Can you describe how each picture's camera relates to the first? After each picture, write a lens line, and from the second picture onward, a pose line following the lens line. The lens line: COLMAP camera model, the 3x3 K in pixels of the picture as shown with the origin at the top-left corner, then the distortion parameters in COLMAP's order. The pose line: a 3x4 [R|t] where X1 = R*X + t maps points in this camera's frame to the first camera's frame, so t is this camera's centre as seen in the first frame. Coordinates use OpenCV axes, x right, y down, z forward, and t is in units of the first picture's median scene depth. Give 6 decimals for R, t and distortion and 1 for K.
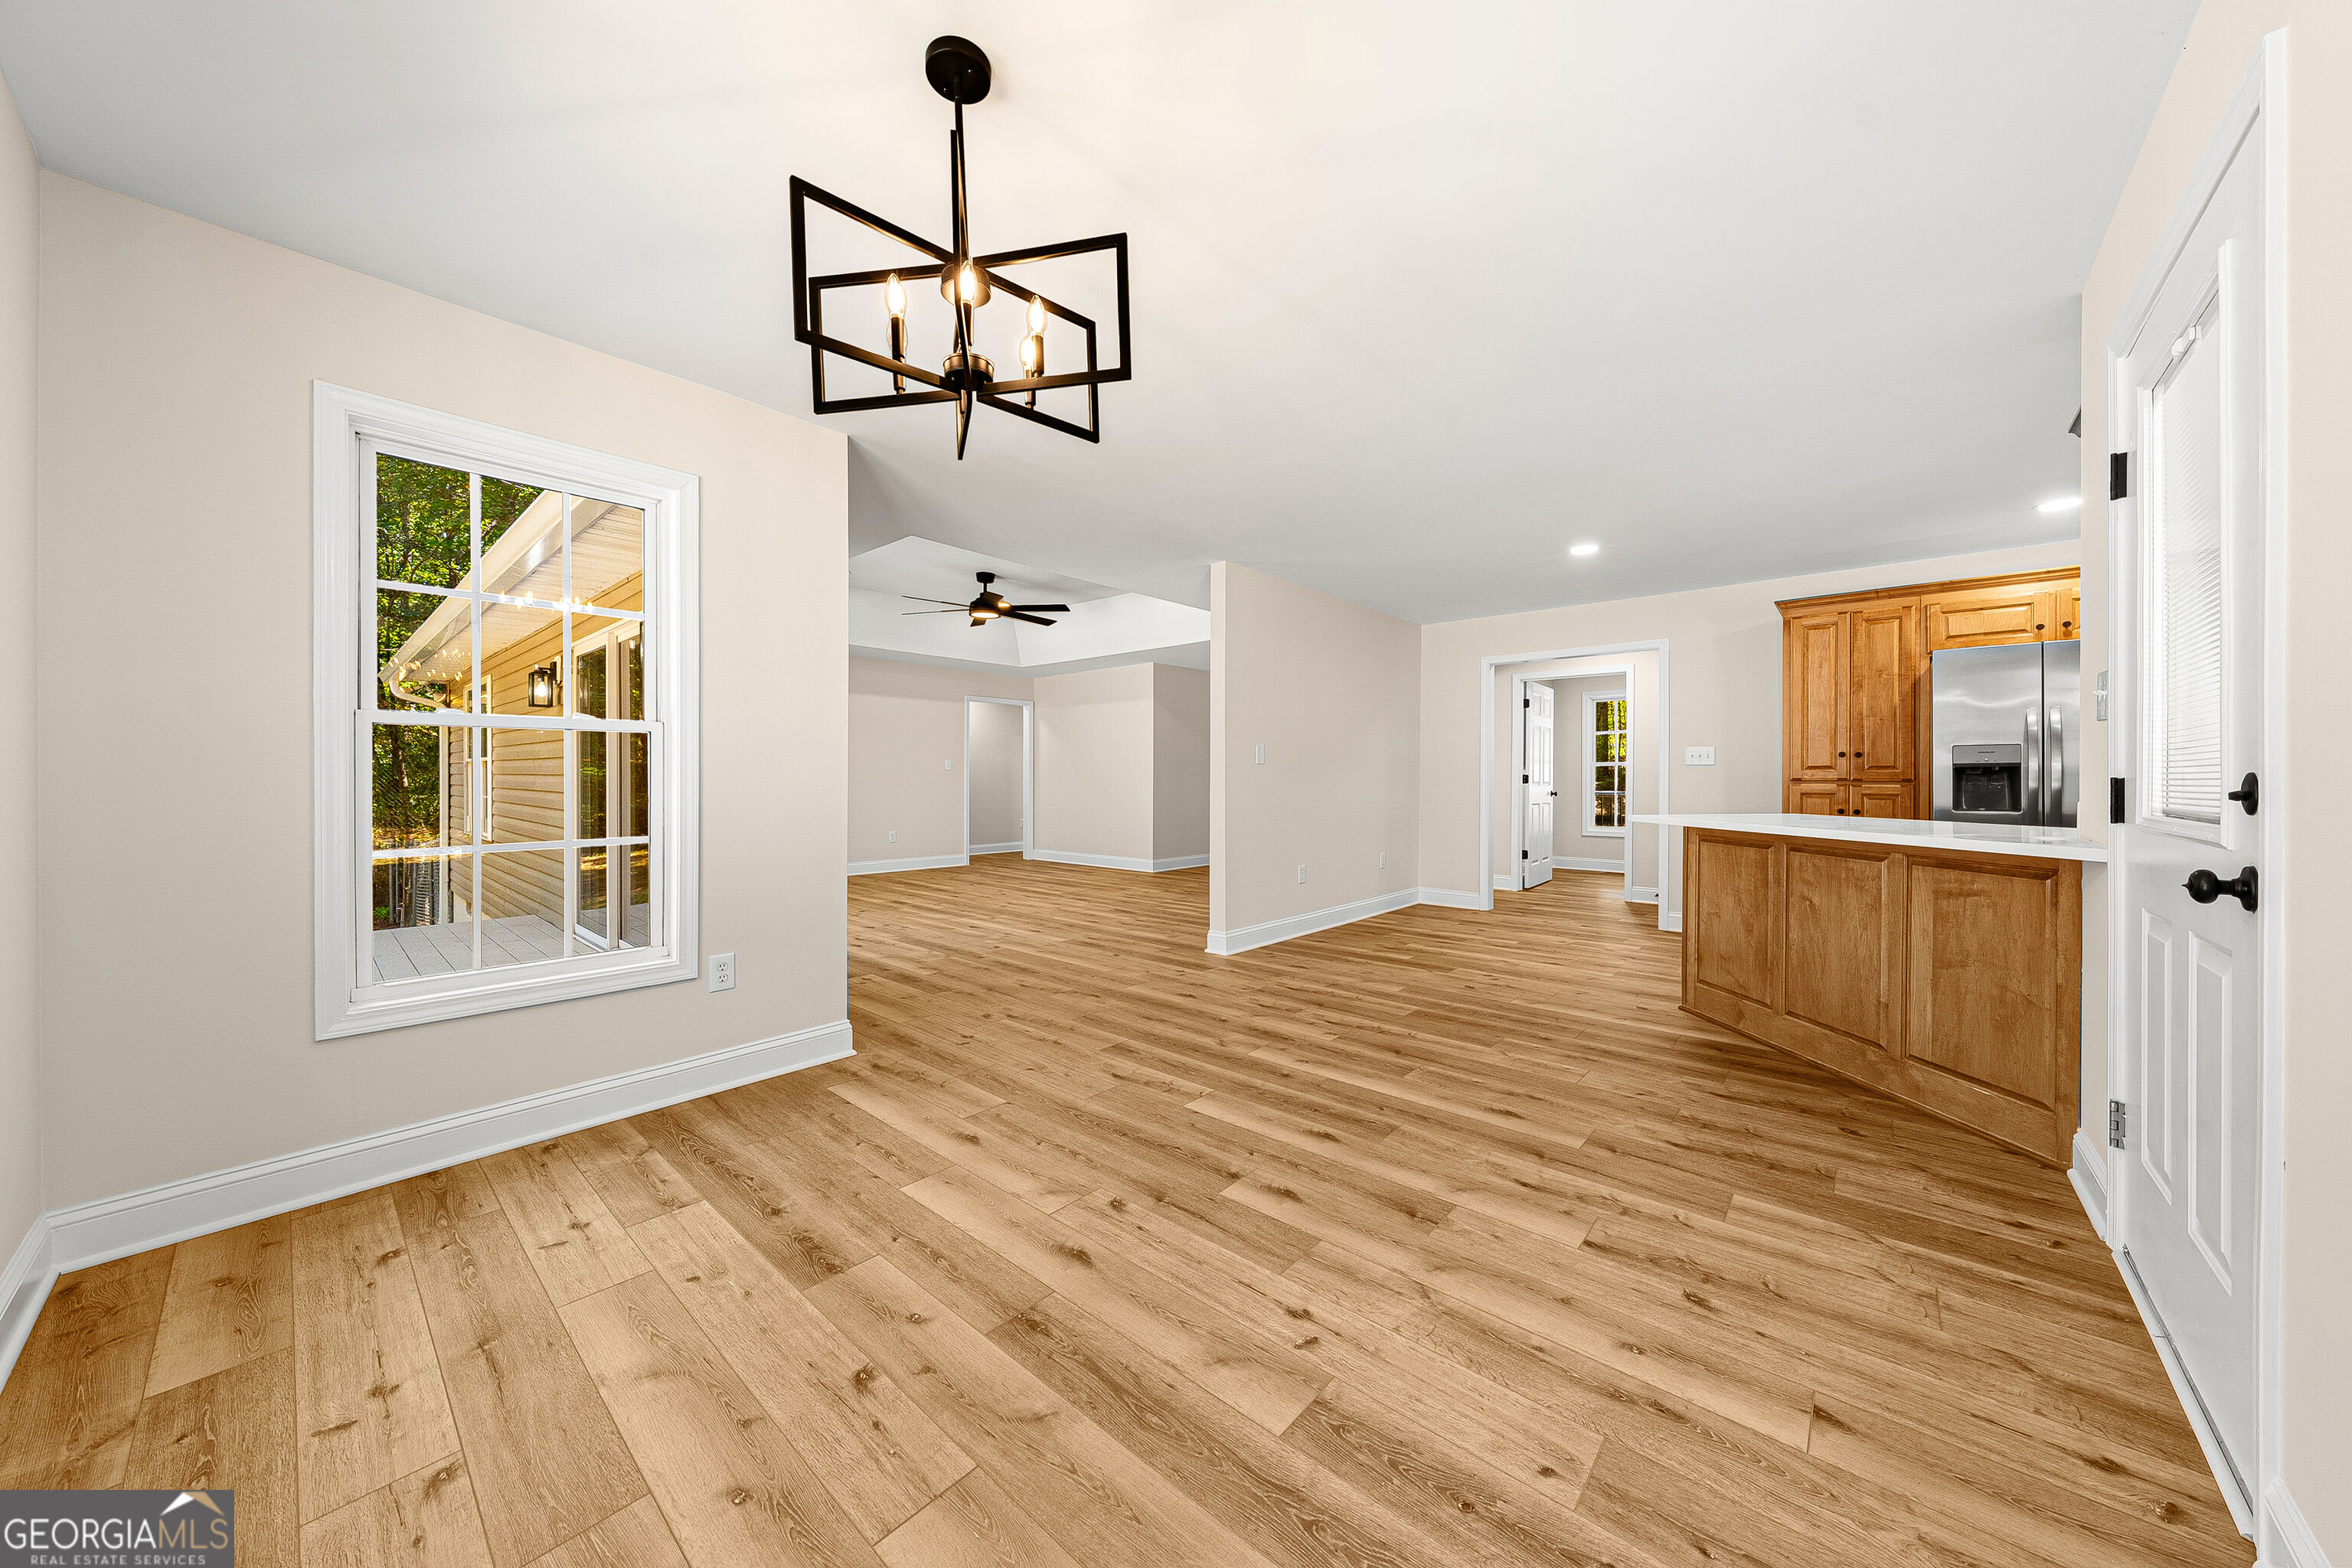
lens RADIAL K [[795.0, 0, 1177.2], [0, 795.0, 777.9], [0, 0, 1]] dist [-0.000484, 0.000180]
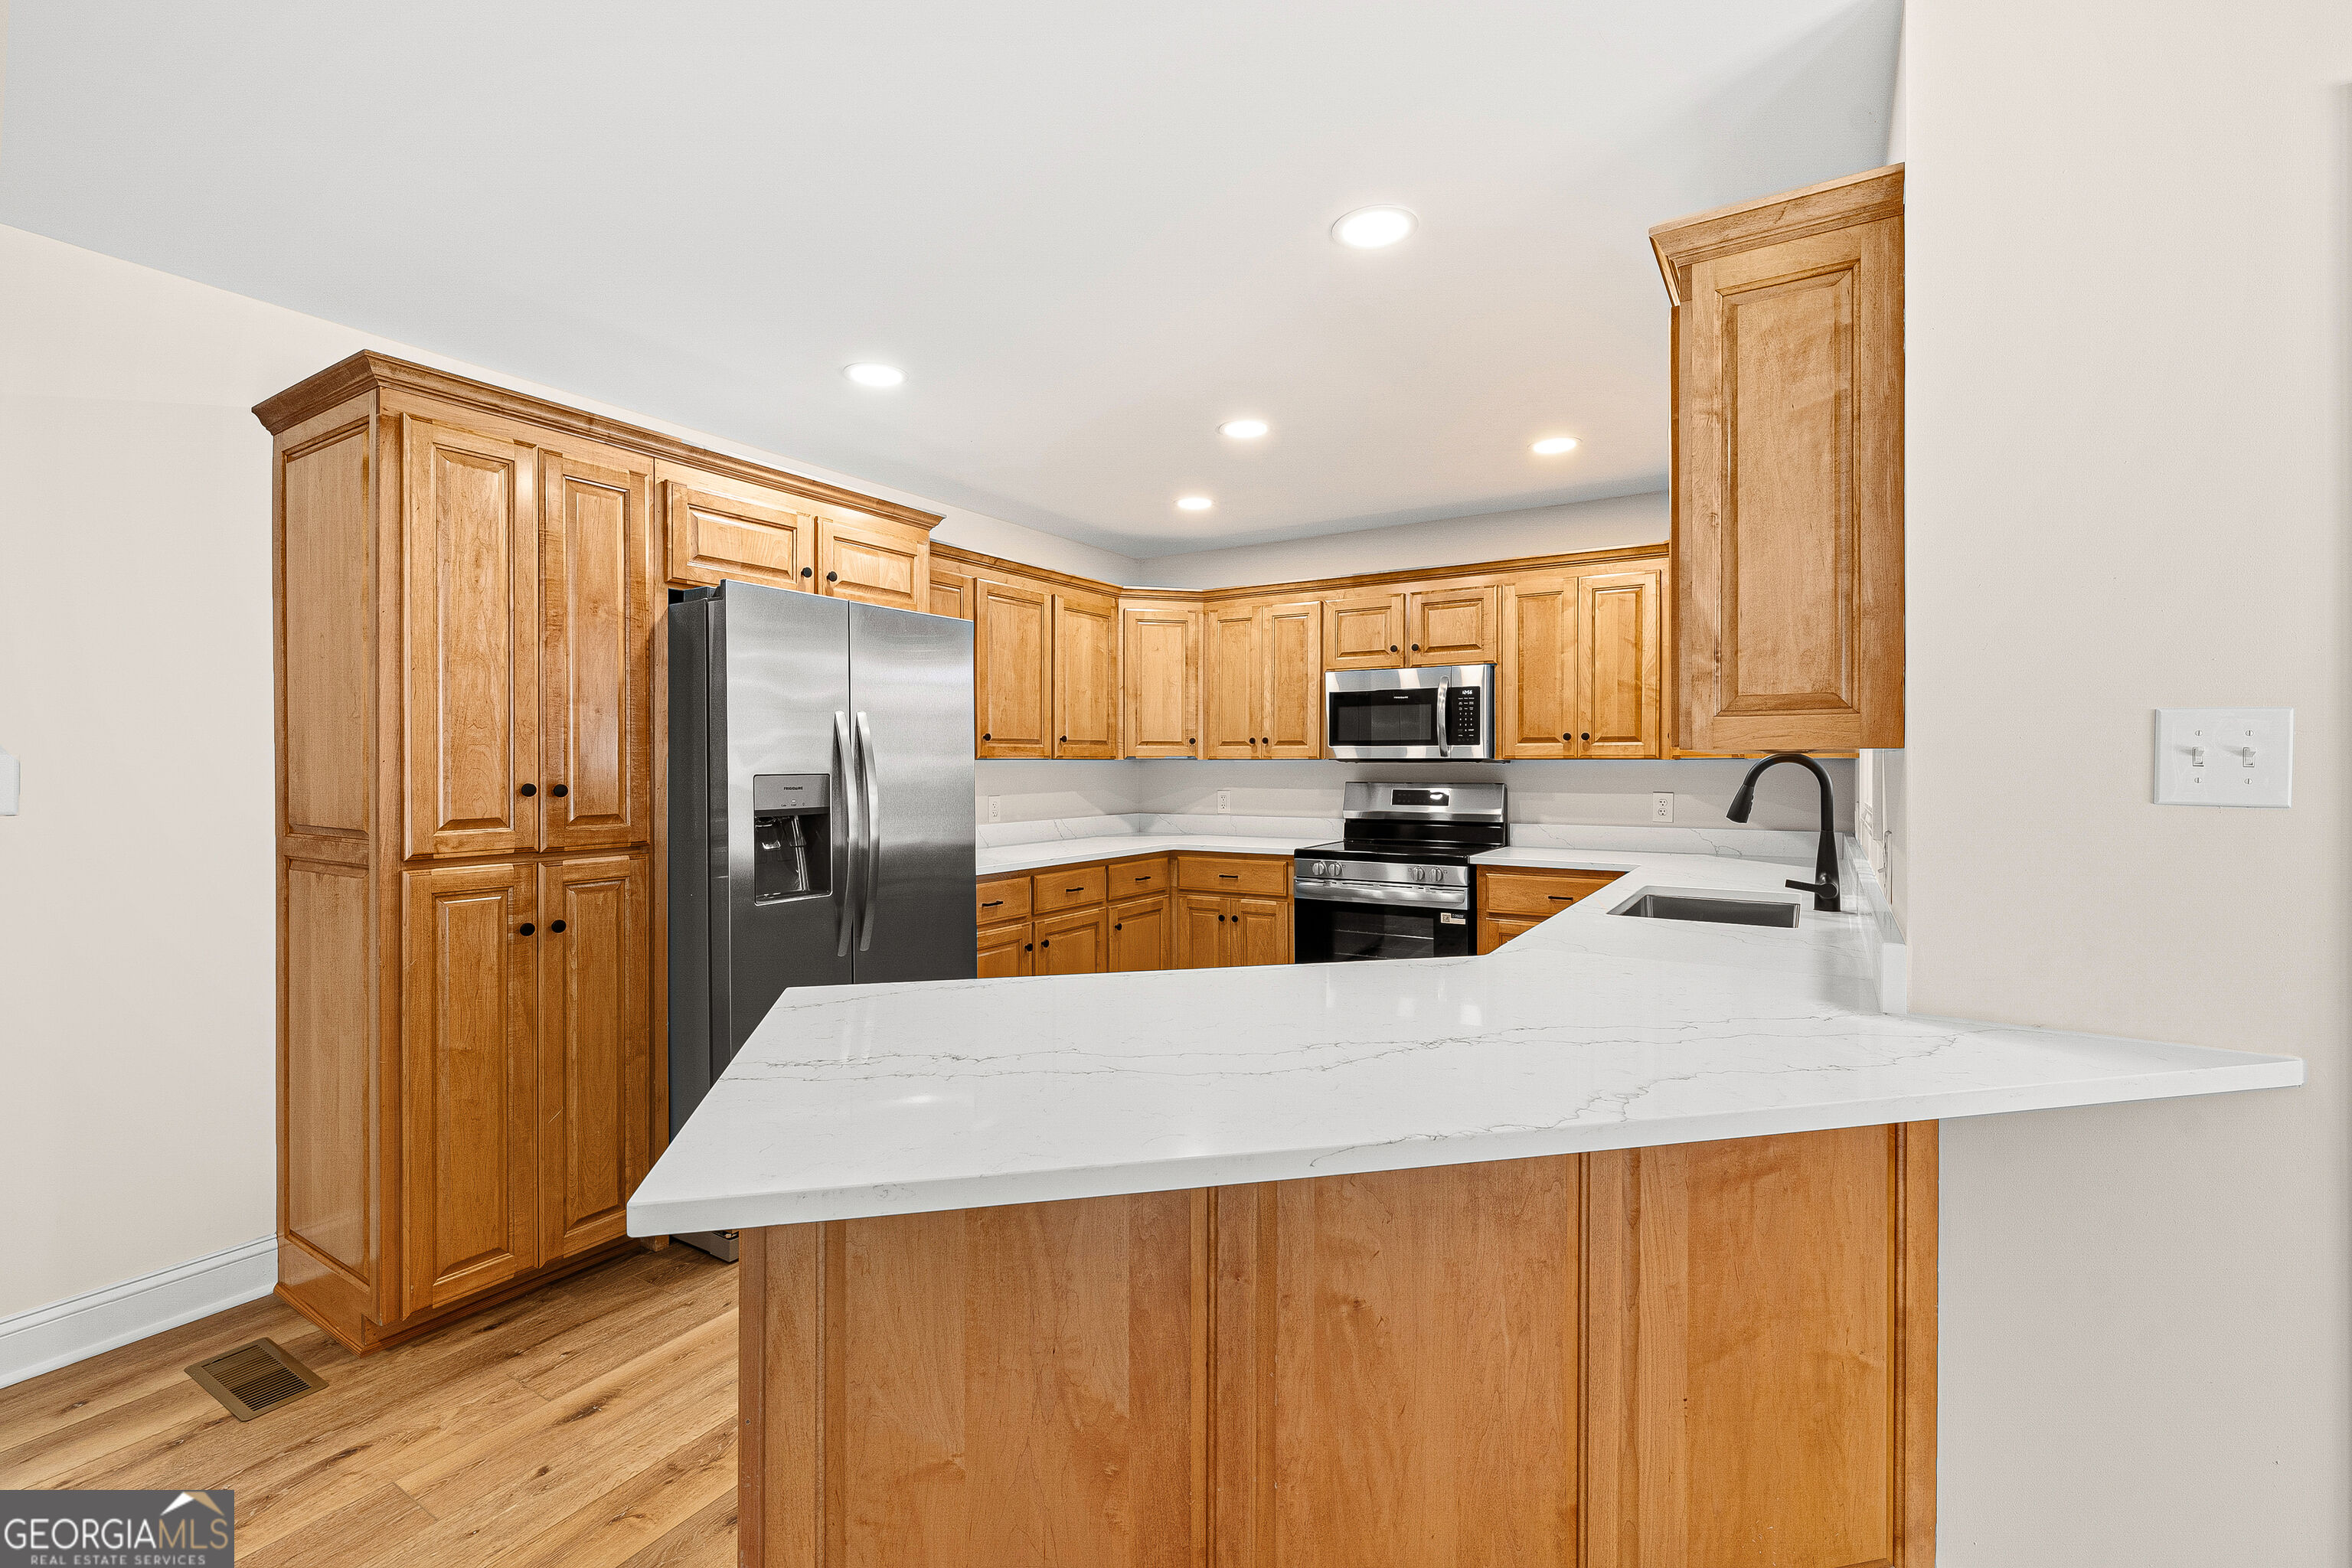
lens RADIAL K [[1010.3, 0, 1178.7], [0, 1010.3, 768.8], [0, 0, 1]] dist [-0.001326, 0.000233]
pose [[-0.167929, -0.003342, 0.985793, 0.525300], [0.000206, 0.999994, 0.003425, -0.082485], [-0.985799, 0.000778, -0.167927, 1.481611]]
